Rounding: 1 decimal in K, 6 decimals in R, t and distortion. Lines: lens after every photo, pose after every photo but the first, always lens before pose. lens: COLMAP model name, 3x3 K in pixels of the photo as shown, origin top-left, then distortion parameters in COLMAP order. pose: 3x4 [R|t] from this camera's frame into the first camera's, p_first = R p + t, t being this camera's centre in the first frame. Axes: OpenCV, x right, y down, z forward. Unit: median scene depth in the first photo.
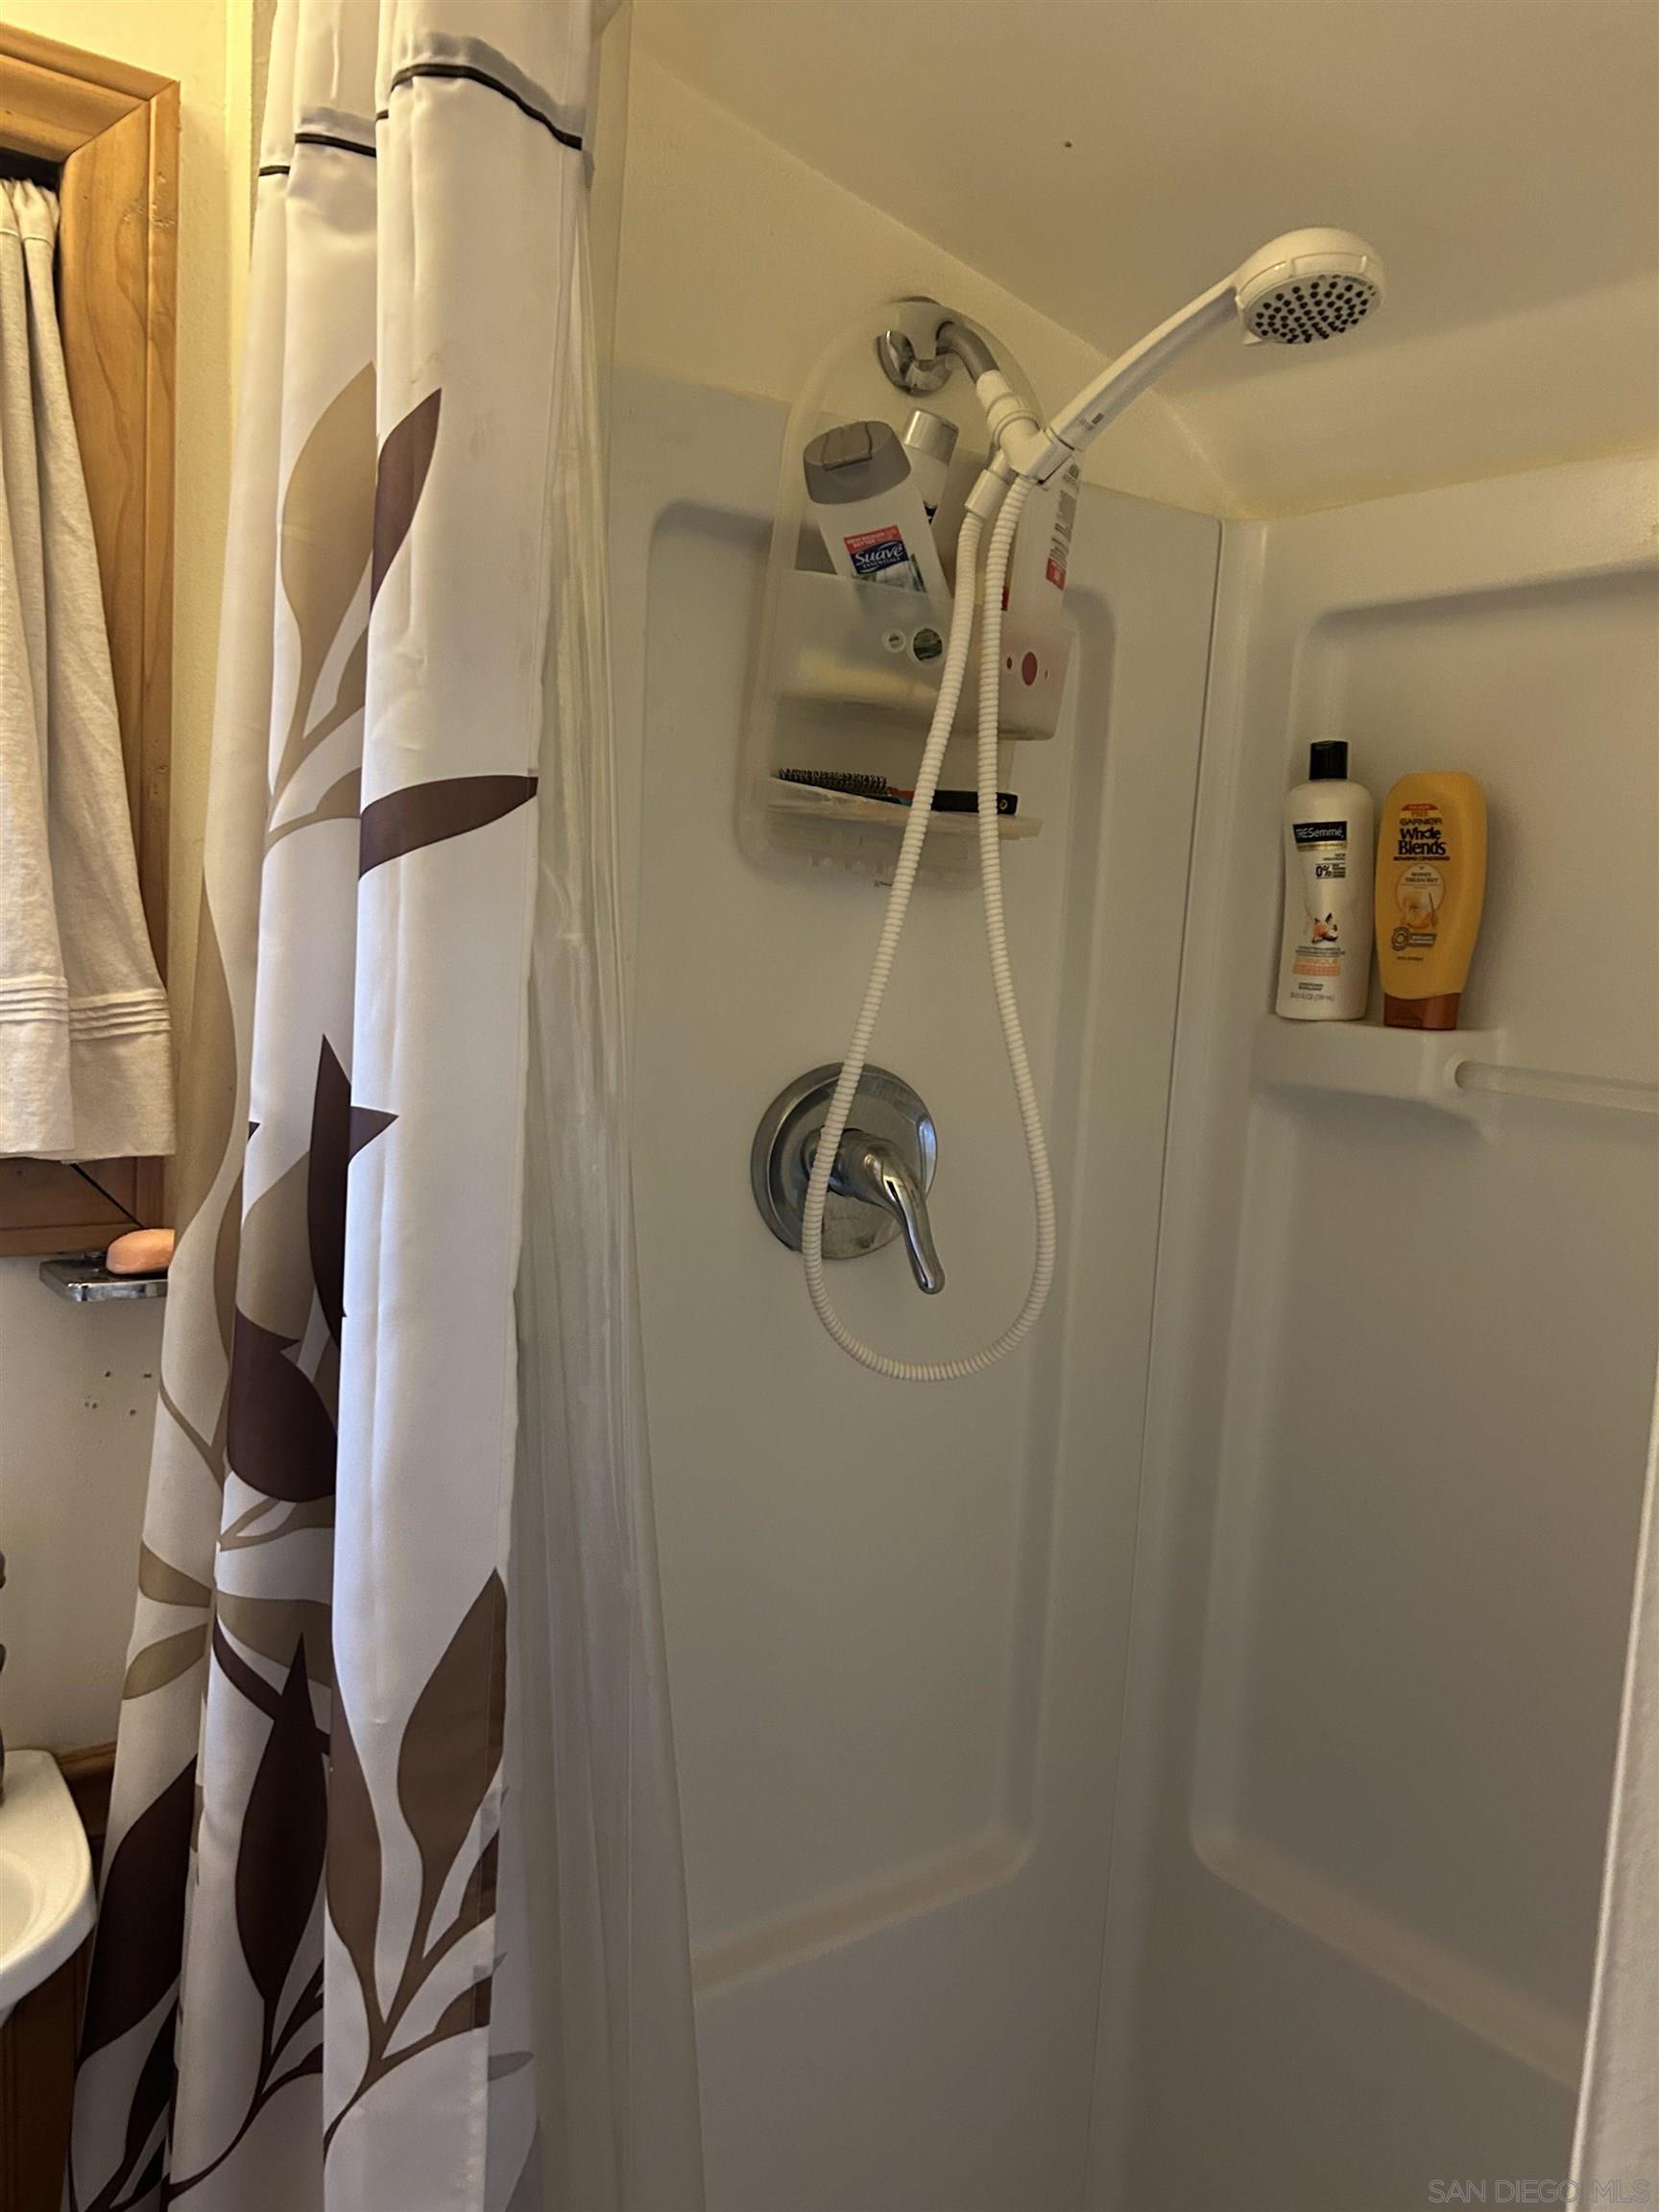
lens RADIAL K [[1671.5, 0, 792.0], [0, 1671.5, 1133.7], [0, 0, 1]] dist [0.049714, -0.055089]
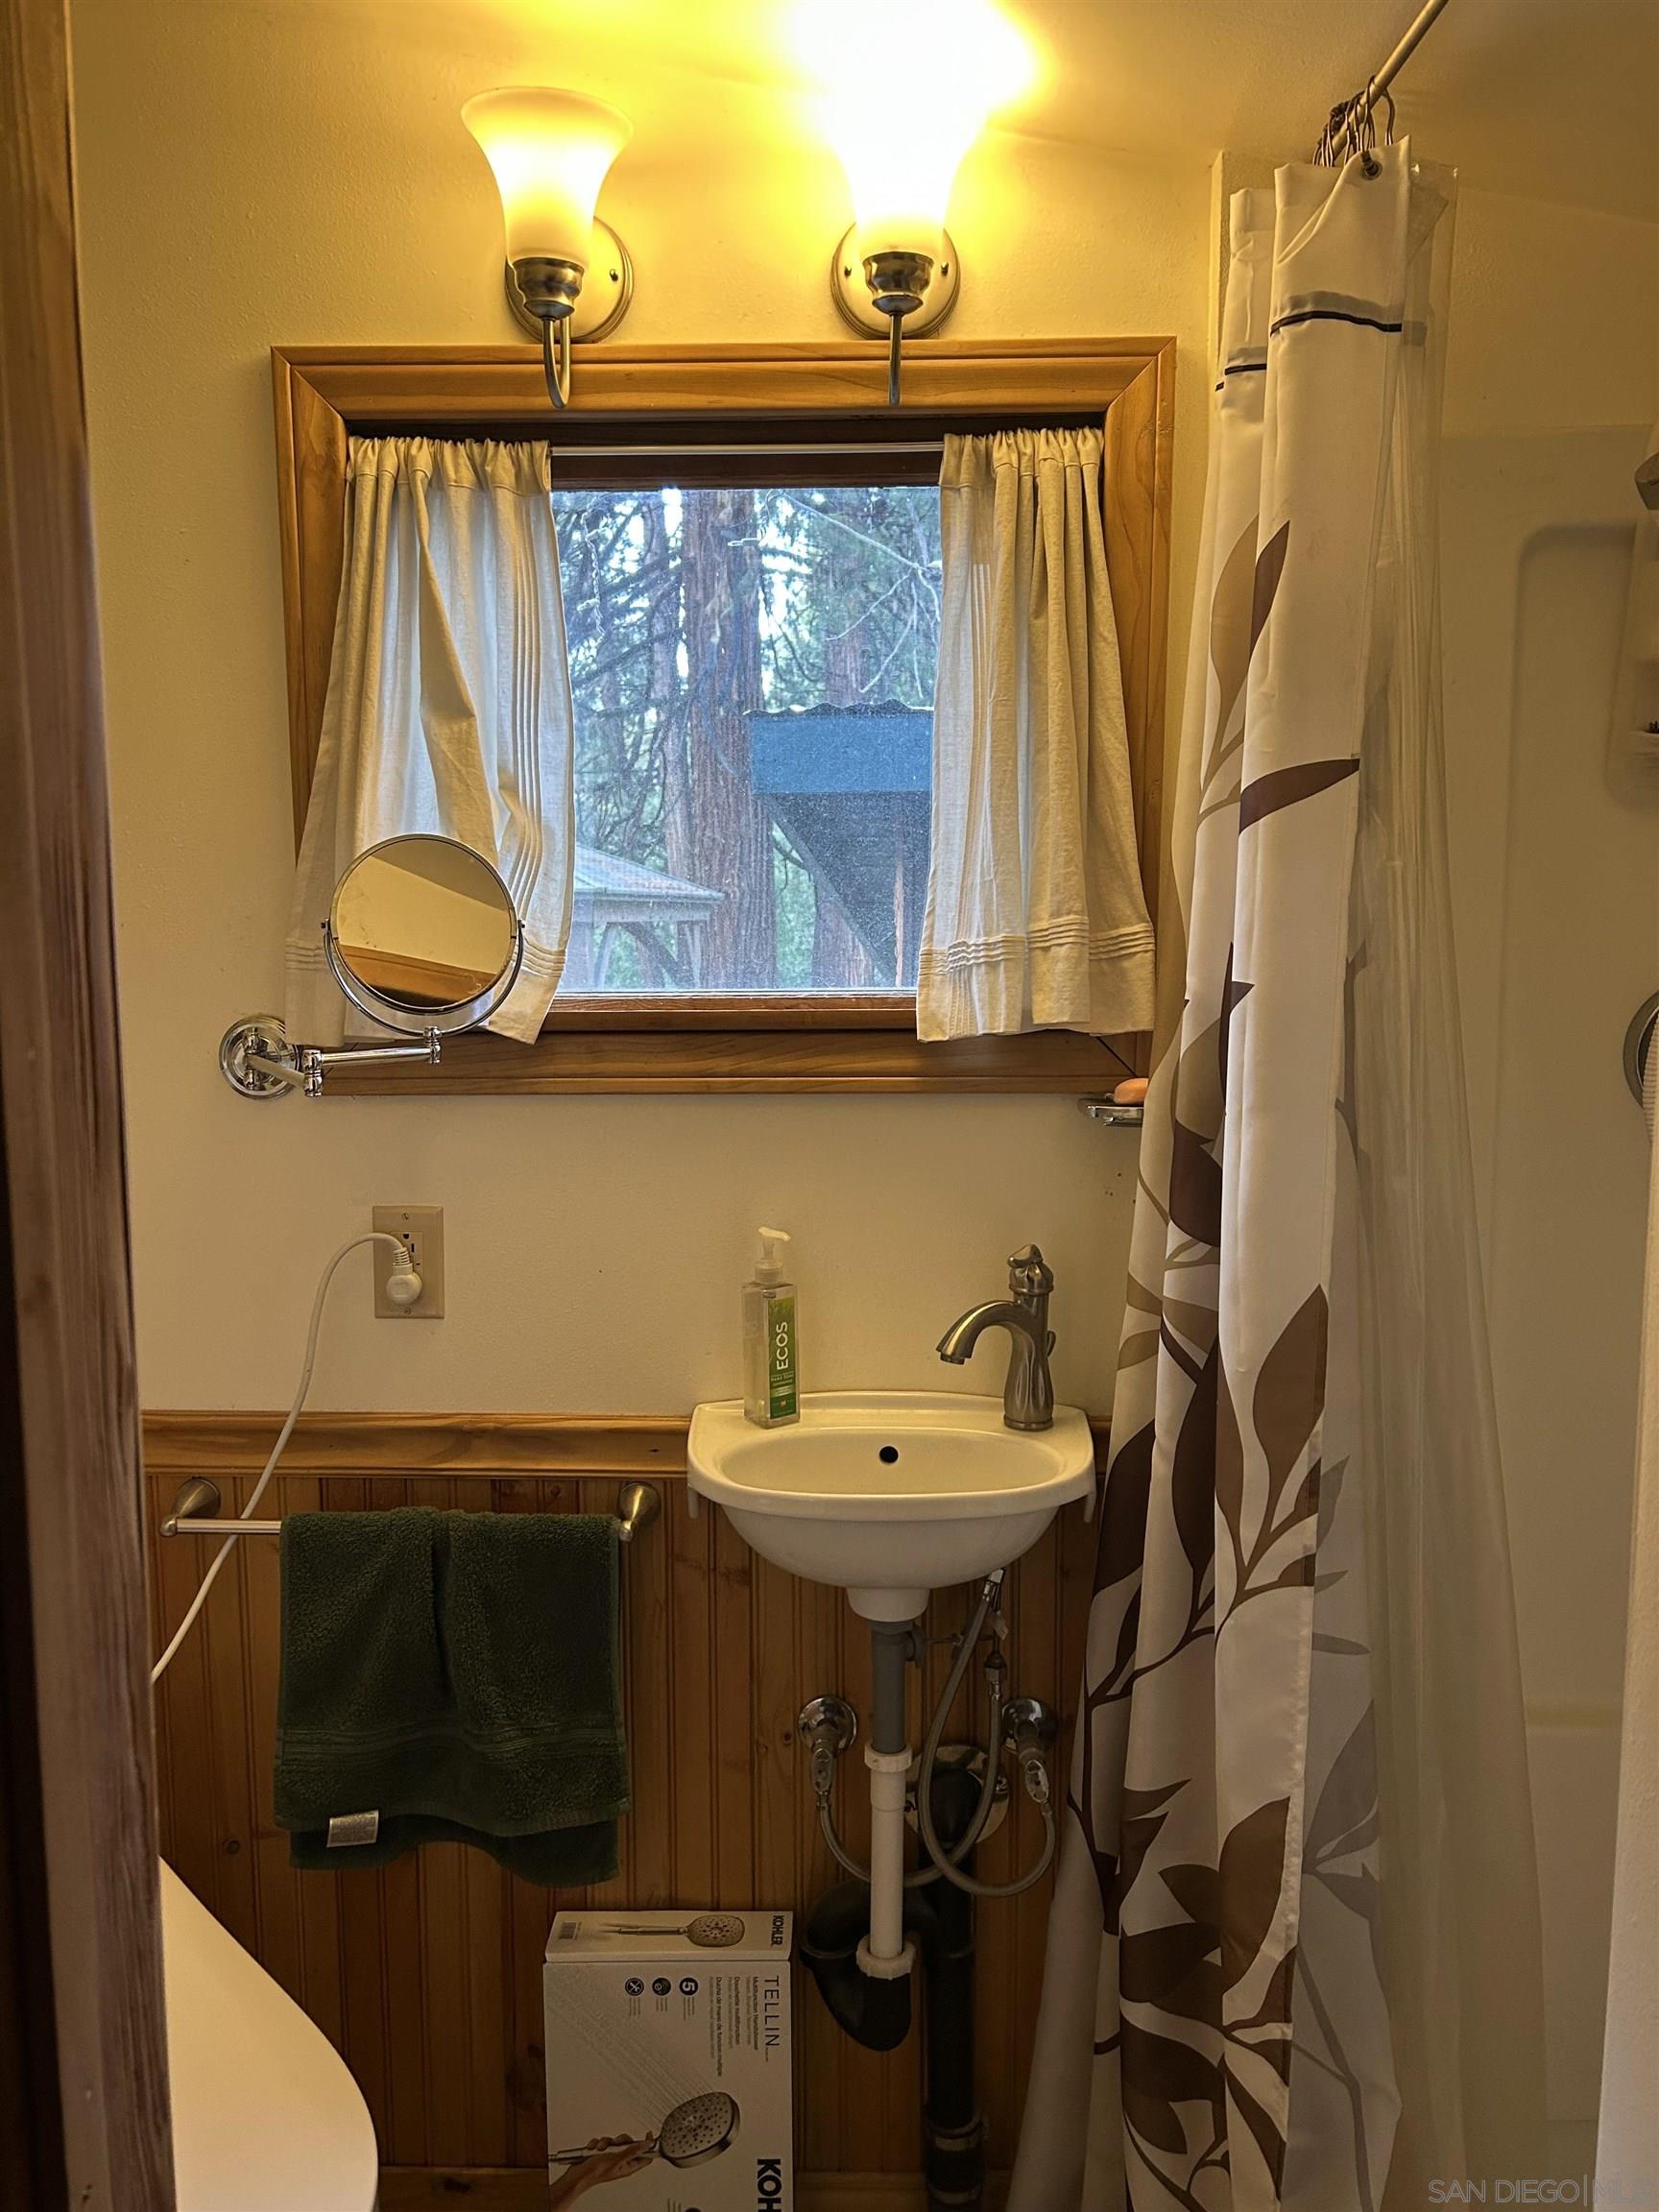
lens RADIAL K [[1671.5, 0, 822.0], [0, 1671.5, 1108.1], [0, 0, 1]] dist [0.049714, -0.055089]
pose [[0.786452, 0.010490, -0.617562, 0.374283], [-0.021419, 0.999718, -0.010296, 0.116218], [0.617280, 0.021325, 0.786455, -0.435463]]
